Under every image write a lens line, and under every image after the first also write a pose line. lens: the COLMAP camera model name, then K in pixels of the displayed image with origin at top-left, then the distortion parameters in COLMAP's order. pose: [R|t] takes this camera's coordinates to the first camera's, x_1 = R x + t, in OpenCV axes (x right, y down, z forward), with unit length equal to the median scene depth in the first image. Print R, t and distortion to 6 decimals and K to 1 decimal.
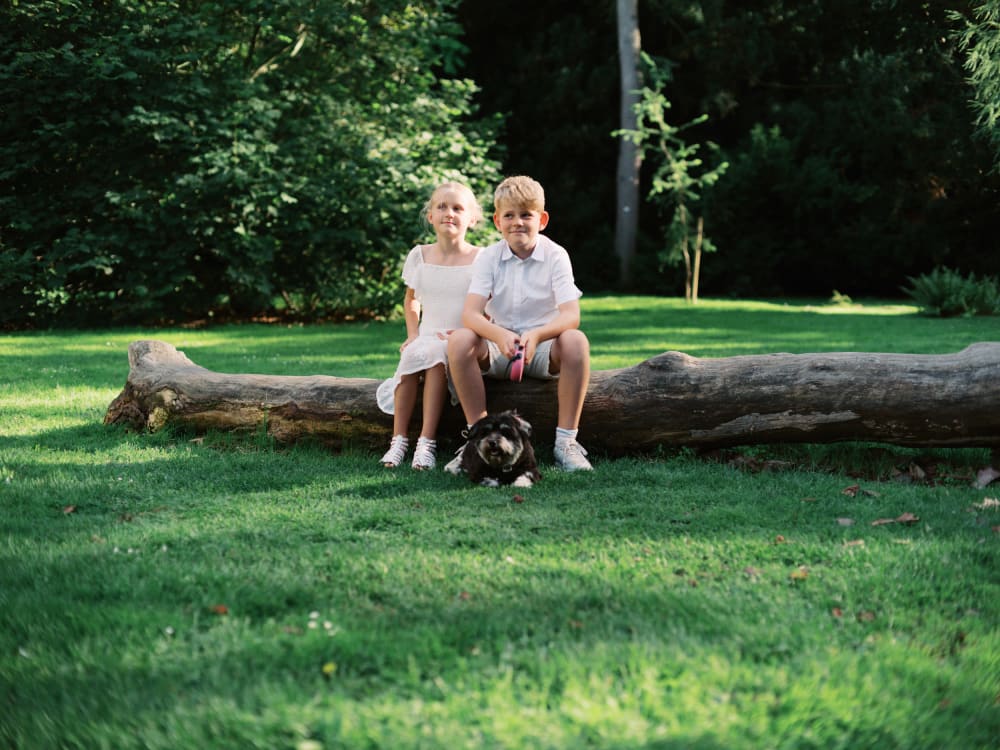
lens RADIAL K [[1294.6, 0, 500.0], [0, 1294.6, 375.0], [0, 0, 1]] dist [0.006517, -0.099767]
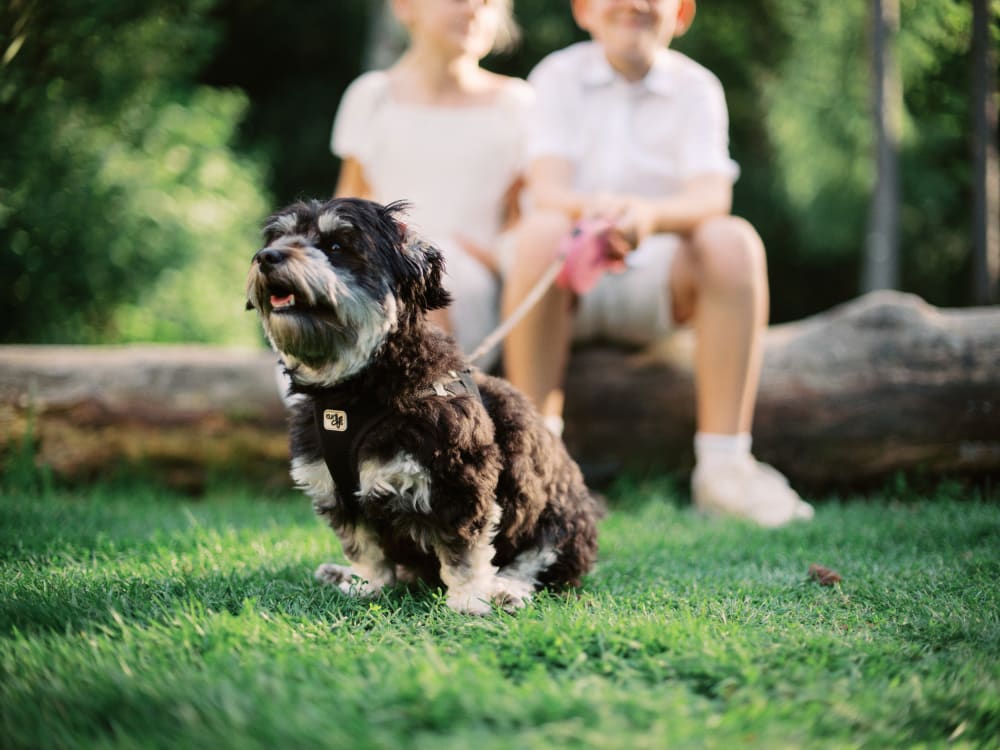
lens RADIAL K [[1294.6, 0, 500.0], [0, 1294.6, 375.0], [0, 0, 1]] dist [0.006517, -0.099767]
pose [[0.974423, 0.023362, 0.223504, -0.132213], [-0.007682, 0.997463, -0.070771, 0.051174], [-0.224590, 0.067244, 0.972130, 0.543225]]
